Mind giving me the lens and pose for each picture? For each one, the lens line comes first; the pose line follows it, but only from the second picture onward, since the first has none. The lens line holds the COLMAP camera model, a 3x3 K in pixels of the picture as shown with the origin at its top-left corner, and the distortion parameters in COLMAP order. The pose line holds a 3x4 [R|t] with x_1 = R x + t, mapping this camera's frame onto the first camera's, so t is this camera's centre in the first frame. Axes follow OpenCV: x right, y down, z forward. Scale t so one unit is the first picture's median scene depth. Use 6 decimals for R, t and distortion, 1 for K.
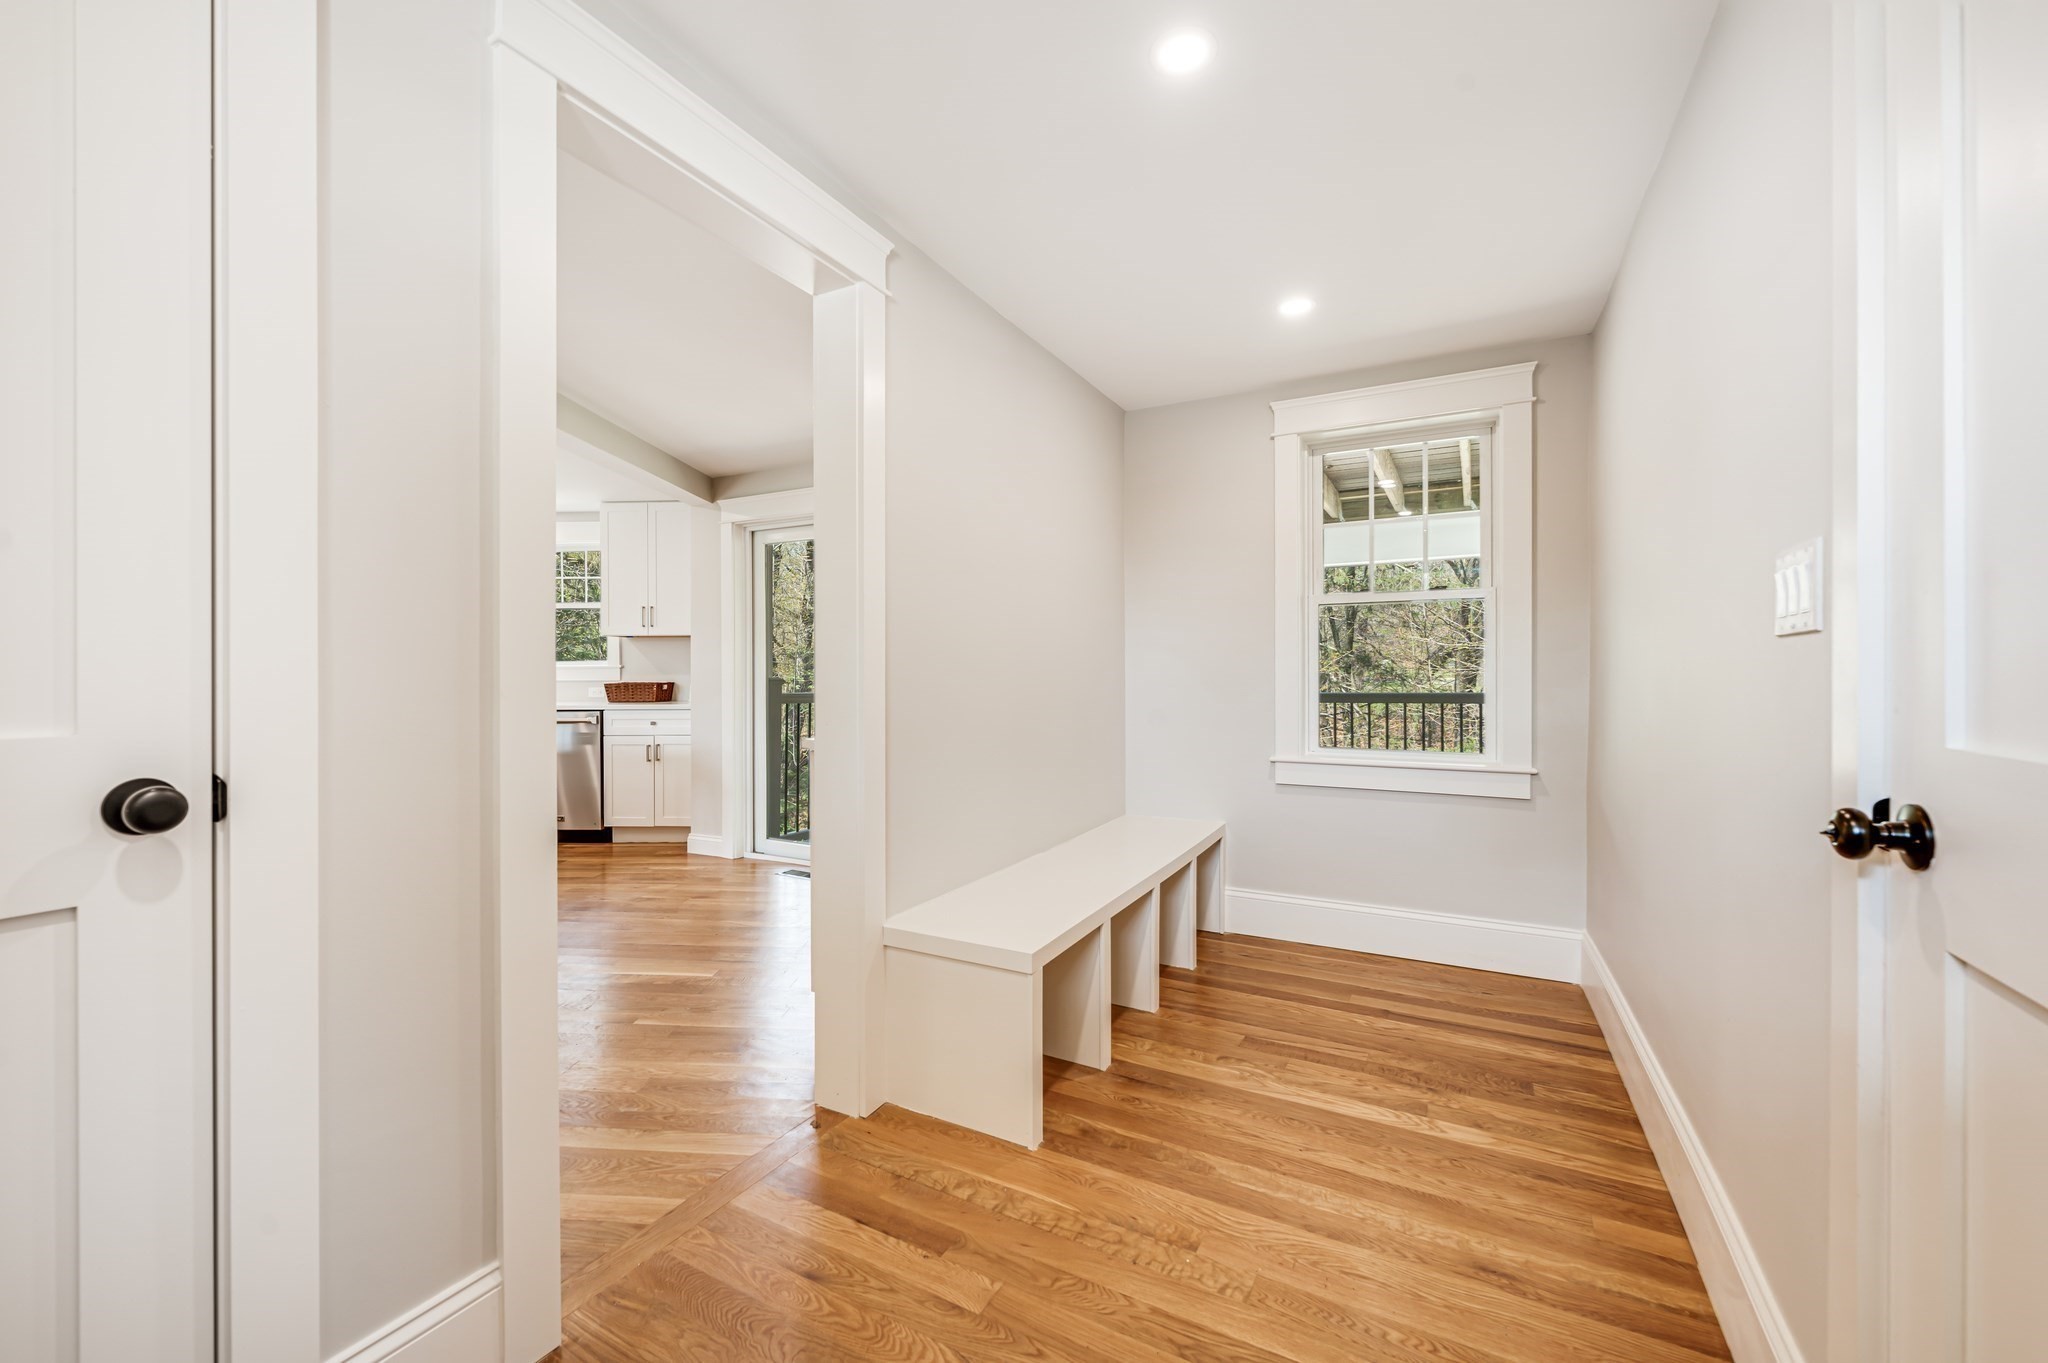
lens RADIAL K [[825.0, 0, 1014.1], [0, 825.0, 680.1], [0, 0, 1]] dist [0.000023, -0.000172]
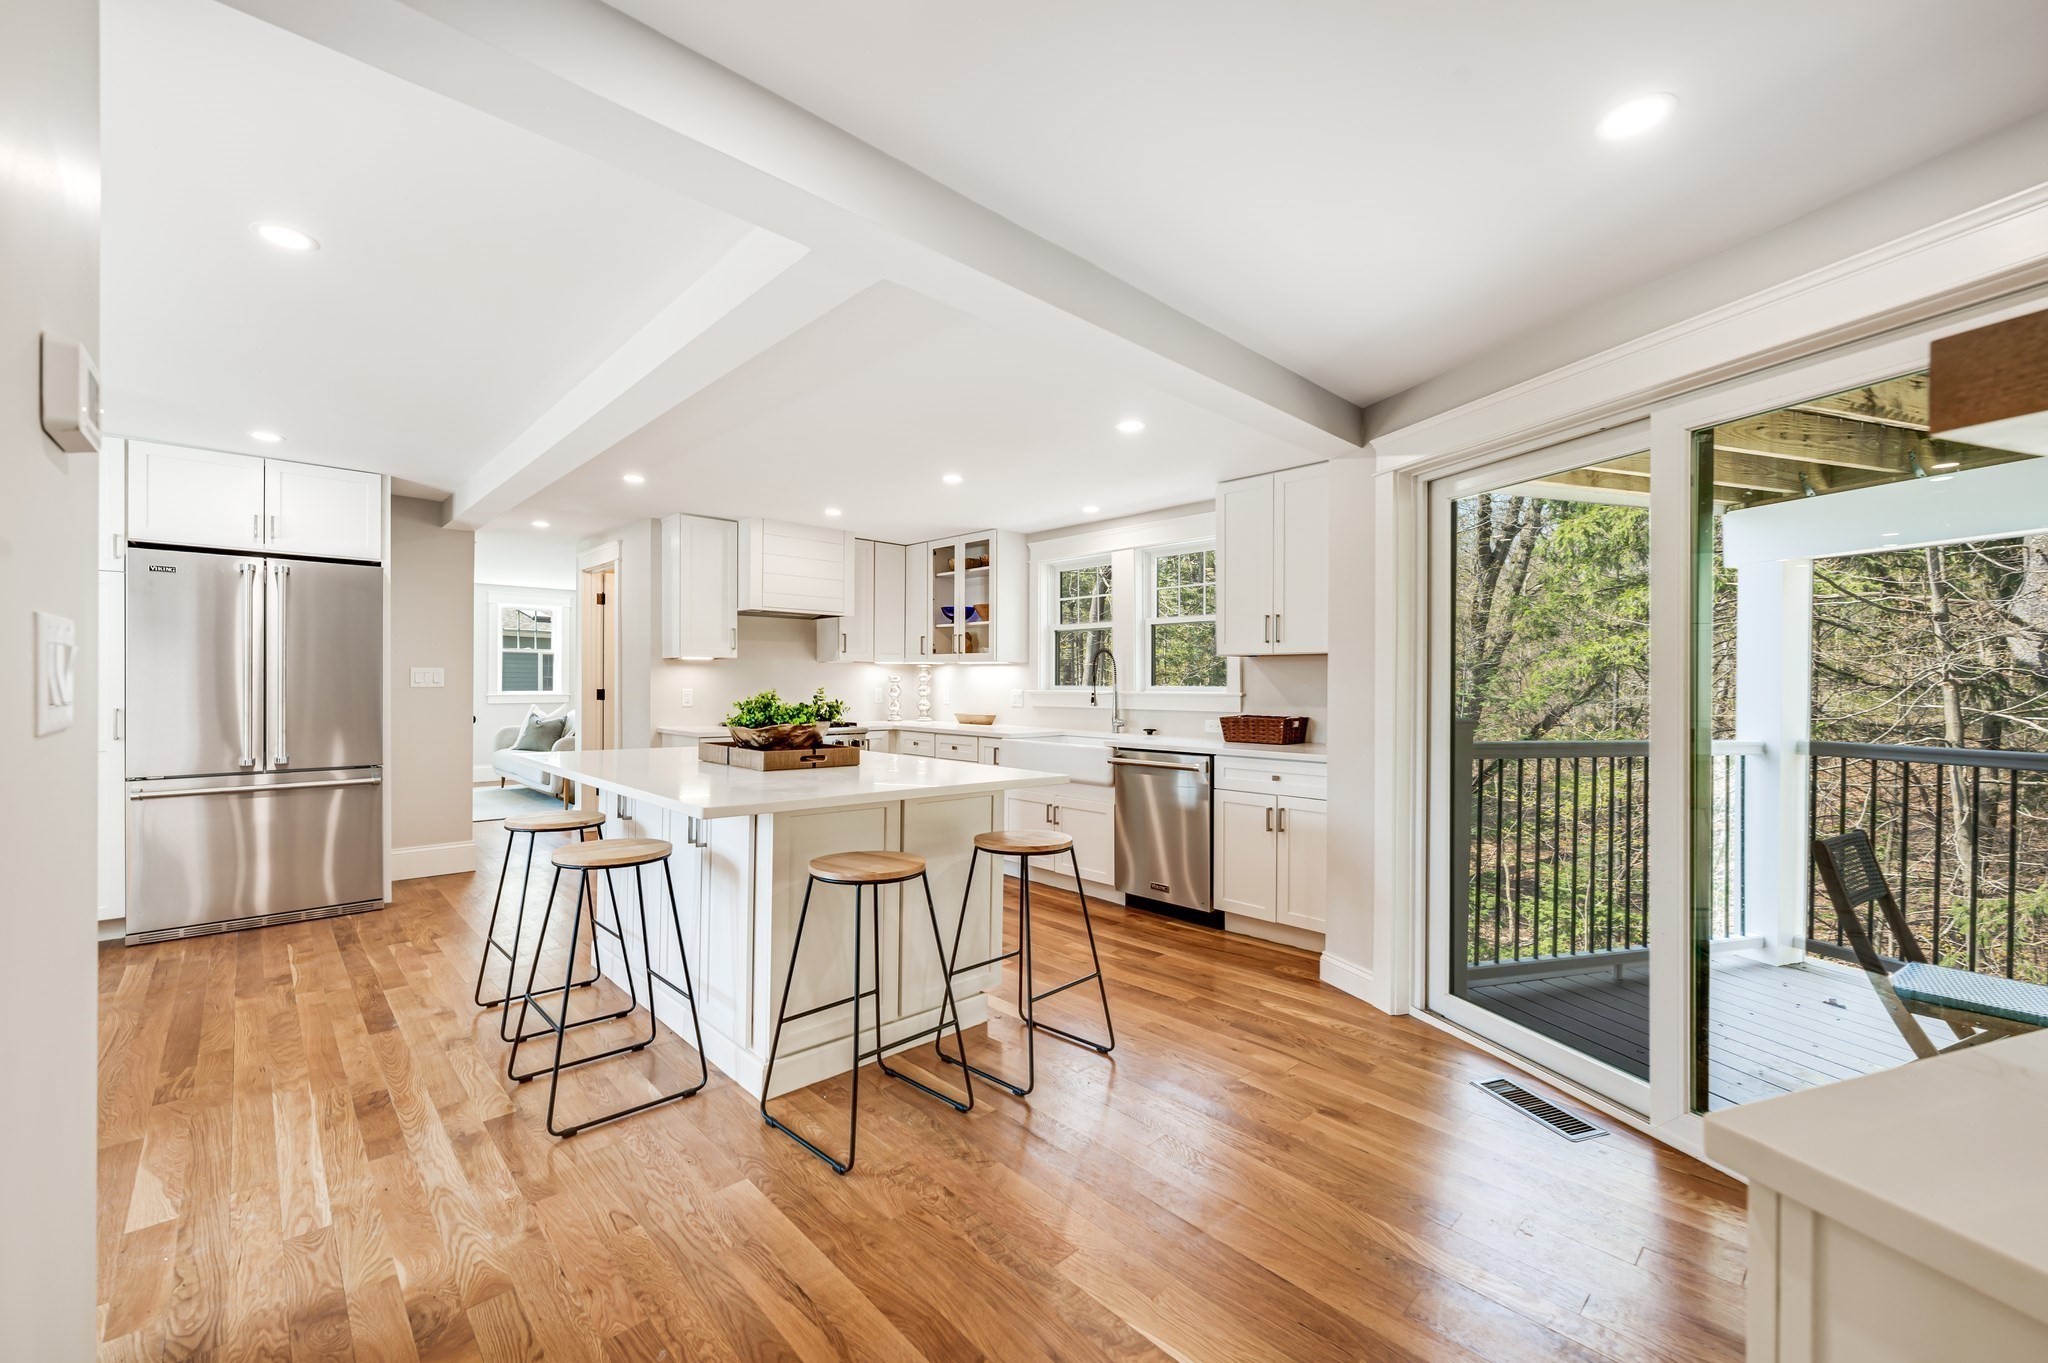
lens RADIAL K [[825.0, 0, 1013.4], [0, 825.0, 685.5], [0, 0, 1]] dist [0.000023, -0.000172]
pose [[0.727796, 0.004411, -0.685779, -0.112555], [-0.009779, 0.999944, -0.003947, -0.022291], [0.685724, 0.009579, 0.727799, 0.320950]]
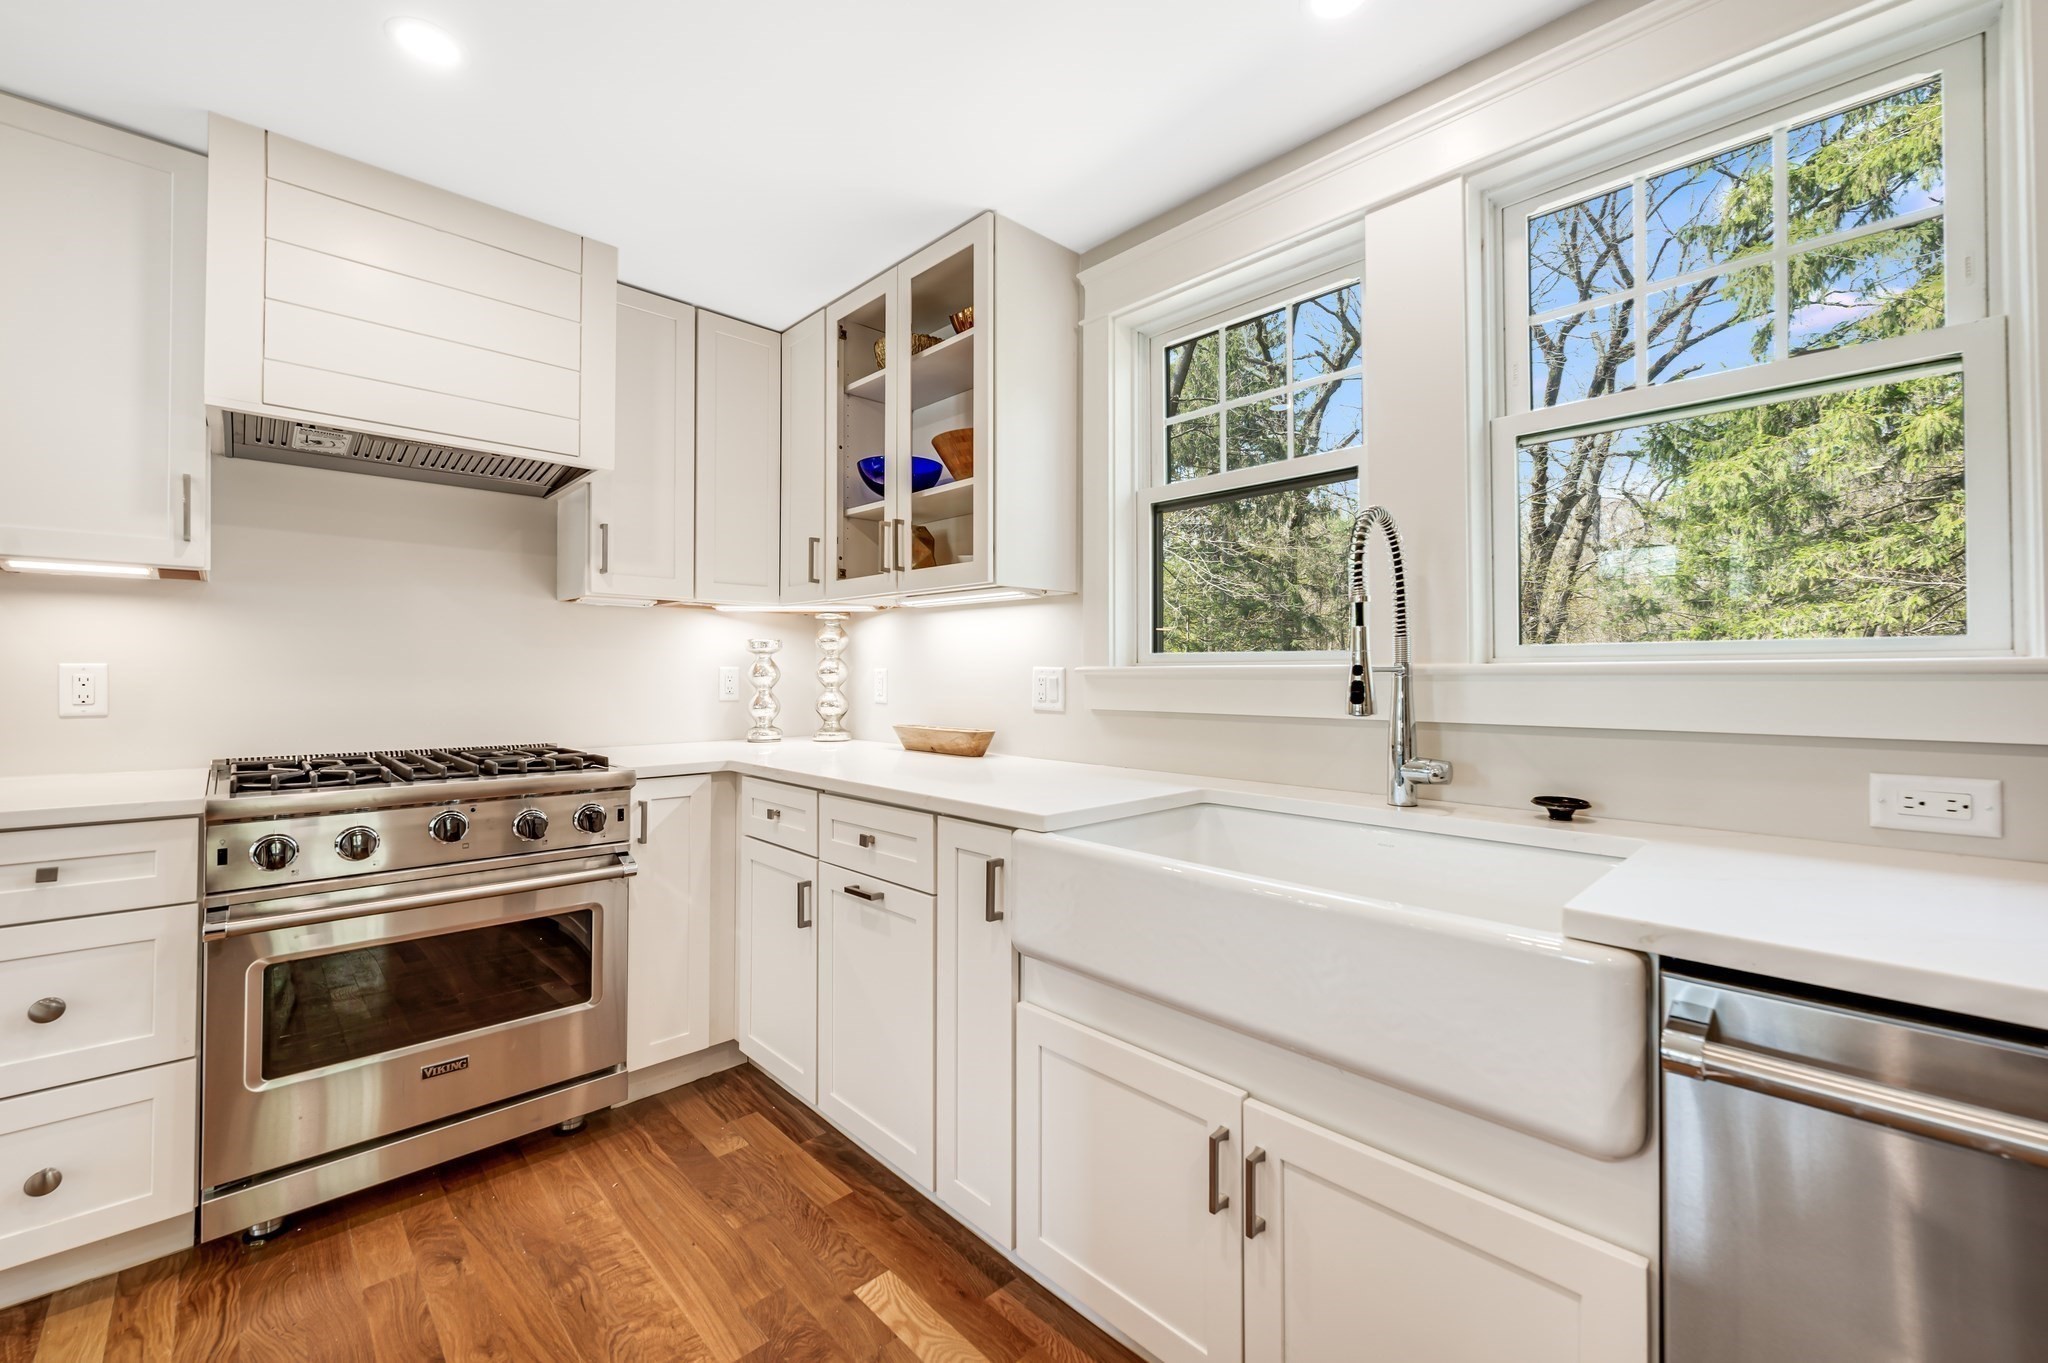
lens RADIAL K [[825.0, 0, 1024.2], [0, 825.0, 669.4], [0, 0, 1]] dist [0.000023, -0.000172]
pose [[0.737922, -0.004670, -0.674870, -0.525406], [-0.006682, 0.999876, -0.014225, -0.014616], [0.674853, 0.015007, 0.737800, 0.742200]]
